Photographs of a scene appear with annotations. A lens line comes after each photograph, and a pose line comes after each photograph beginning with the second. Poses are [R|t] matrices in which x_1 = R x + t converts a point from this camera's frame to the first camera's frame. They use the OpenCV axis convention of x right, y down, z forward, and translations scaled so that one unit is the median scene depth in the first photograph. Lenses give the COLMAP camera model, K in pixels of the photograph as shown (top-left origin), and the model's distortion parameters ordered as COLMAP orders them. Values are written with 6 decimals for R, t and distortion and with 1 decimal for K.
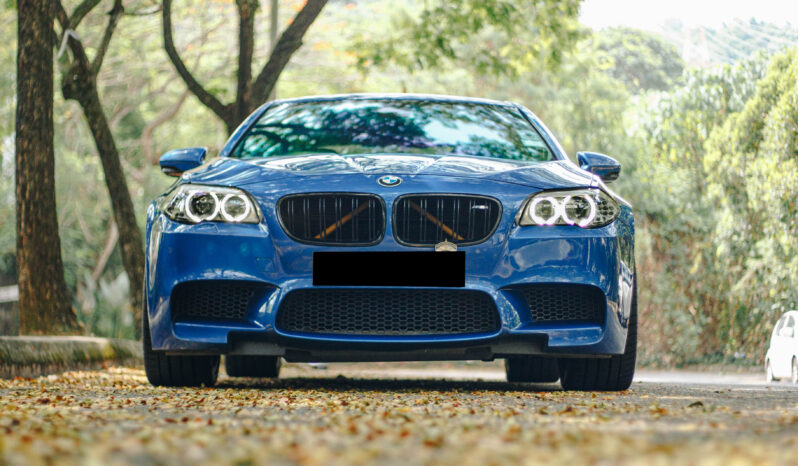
lens RADIAL K [[1768.4, 0, 402.8], [0, 1768.4, 225.6], [0, 0, 1]] dist [-0.094302, 0.000000]
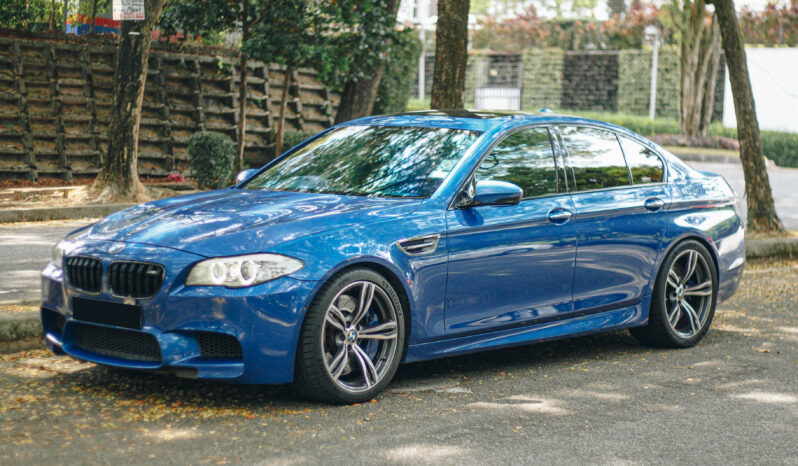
lens RADIAL K [[1768.4, 0, 391.5], [0, 1768.4, 238.1], [0, 0, 1]] dist [-0.094302, 0.000000]
pose [[0.743838, 0.047334, -0.666682, 0.594953], [0.047717, 0.991183, 0.123613, -0.107180], [0.666654, -0.123761, 0.735021, 0.068643]]
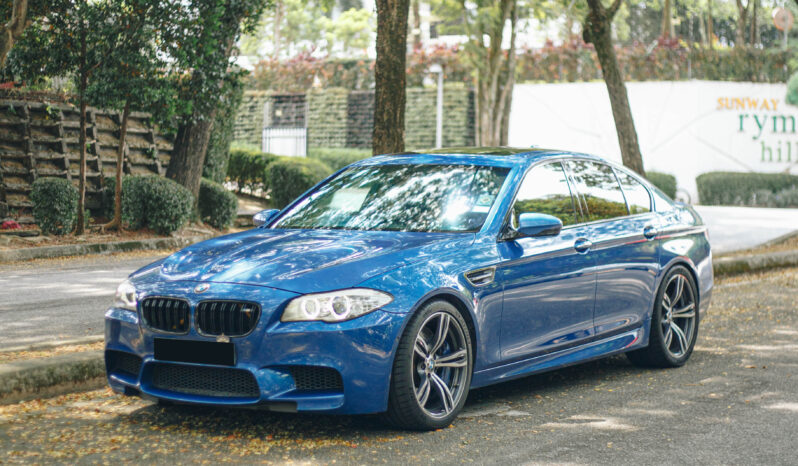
lens RADIAL K [[1768.4, 0, 395.6], [0, 1768.4, 249.8], [0, 0, 1]] dist [-0.094302, 0.000000]
pose [[0.836304, 0.013249, -0.548106, 0.498418], [0.060175, 0.991450, 0.115780, -0.116648], [0.544954, -0.129810, 0.828356, -0.050248]]
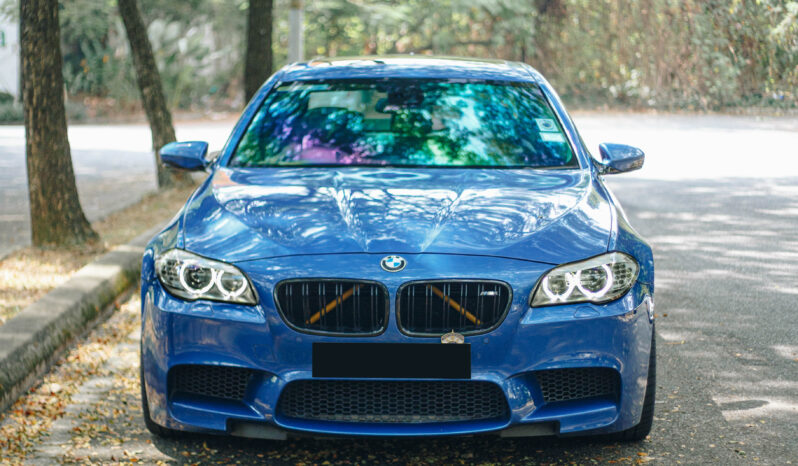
lens RADIAL K [[1768.4, 0, 404.3], [0, 1768.4, 229.2], [0, 0, 1]] dist [-0.094302, 0.000000]
pose [[0.999759, -0.003934, -0.021588, 0.010392], [0.007563, 0.985290, 0.170723, -0.112670], [0.020599, -0.170845, 0.985082, 0.040450]]
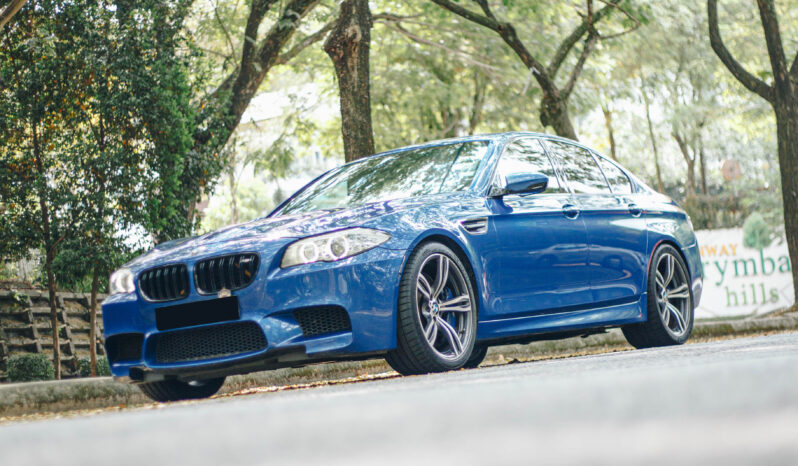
lens RADIAL K [[1768.4, 0, 392.9], [0, 1768.4, 236.3], [0, 0, 1]] dist [-0.094302, 0.000000]
pose [[0.839122, -0.151482, -0.522425, 0.477616], [0.165713, 0.985977, -0.019723, 0.009506], [0.518087, -0.070022, 0.852457, -0.069859]]
